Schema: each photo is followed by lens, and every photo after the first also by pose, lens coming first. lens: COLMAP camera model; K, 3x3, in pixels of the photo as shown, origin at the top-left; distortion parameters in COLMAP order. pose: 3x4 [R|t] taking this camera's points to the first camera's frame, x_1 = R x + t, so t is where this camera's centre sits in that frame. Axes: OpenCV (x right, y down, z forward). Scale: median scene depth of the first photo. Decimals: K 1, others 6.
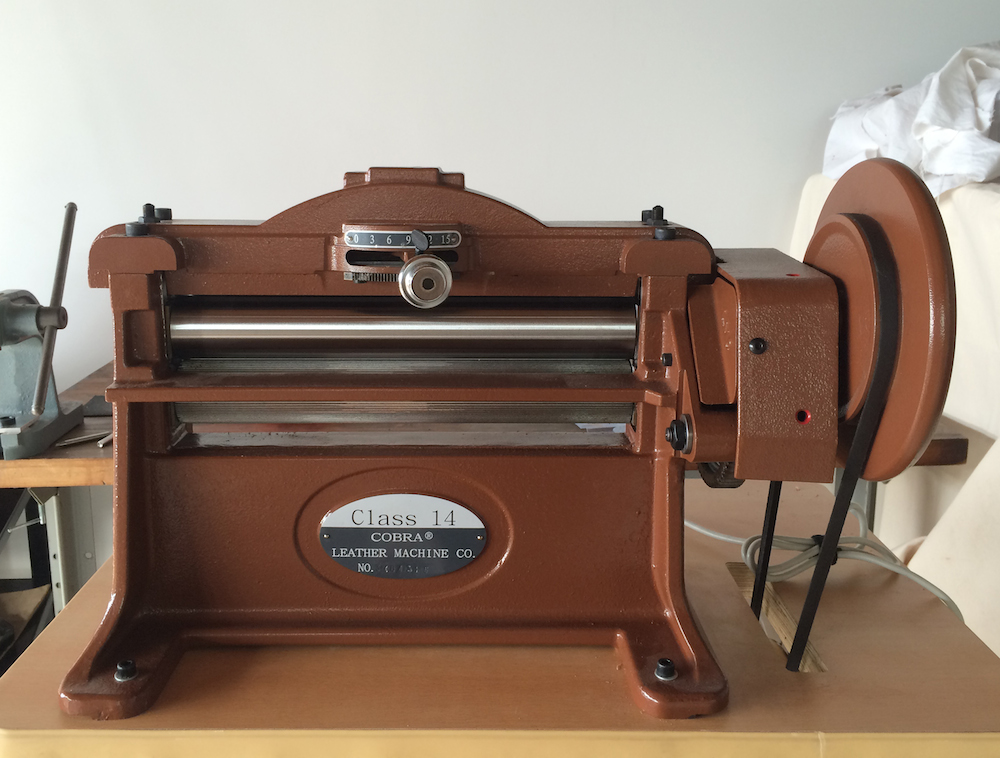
lens RADIAL K [[1205.5, 0, 499.6], [0, 1205.5, 379.5], [0, 0, 1]] dist [0.022181, 0.000000]
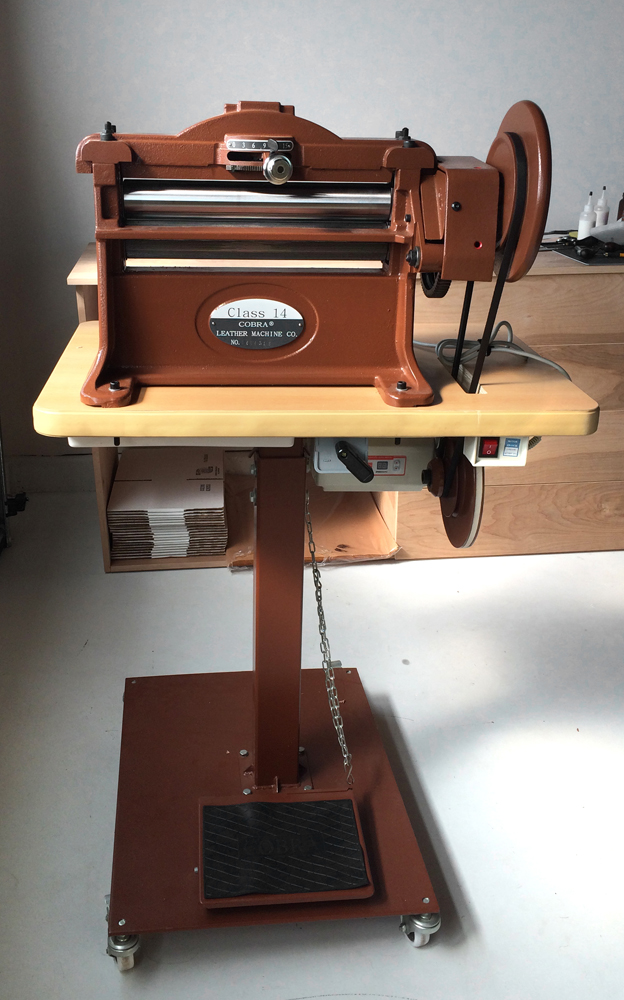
lens RADIAL K [[949.1, 0, 314.0], [0, 949.1, 500.7], [0, 0, 1]] dist [0.013660, 0.000000]
pose [[0.998842, 0.001266, 0.048104, -0.067050], [-0.011533, 0.976817, 0.213767, 0.090002], [-0.046719, -0.214074, 0.975700, -0.455692]]
